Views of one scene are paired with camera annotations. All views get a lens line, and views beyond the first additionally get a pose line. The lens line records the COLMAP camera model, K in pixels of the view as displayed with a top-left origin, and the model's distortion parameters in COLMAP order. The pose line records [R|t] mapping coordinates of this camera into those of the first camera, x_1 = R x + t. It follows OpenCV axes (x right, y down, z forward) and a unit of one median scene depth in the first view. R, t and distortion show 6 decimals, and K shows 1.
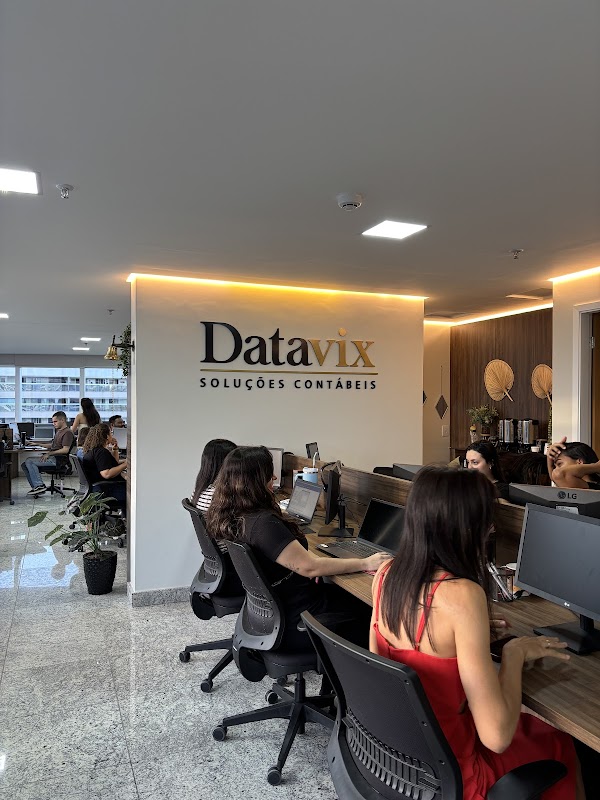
lens RADIAL K [[563.2, 0, 294.8], [0, 563.2, 411.9], [0, 0, 1]] dist [0.008914, 0.002959]
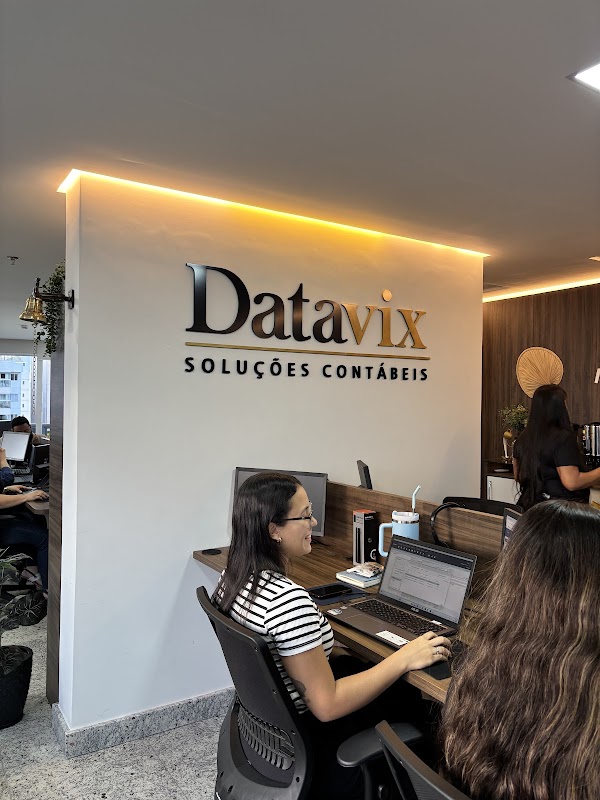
lens RADIAL K [[589.9, 0, 300.0], [0, 589.9, 400.0], [0, 0, 1]] dist [-0.006976, -0.002521]
pose [[0.985388, 0.007732, 0.170151, -0.144809], [-0.004784, 0.999831, -0.017730, -0.003379], [-0.170260, 0.016656, 0.985258, 0.337208]]
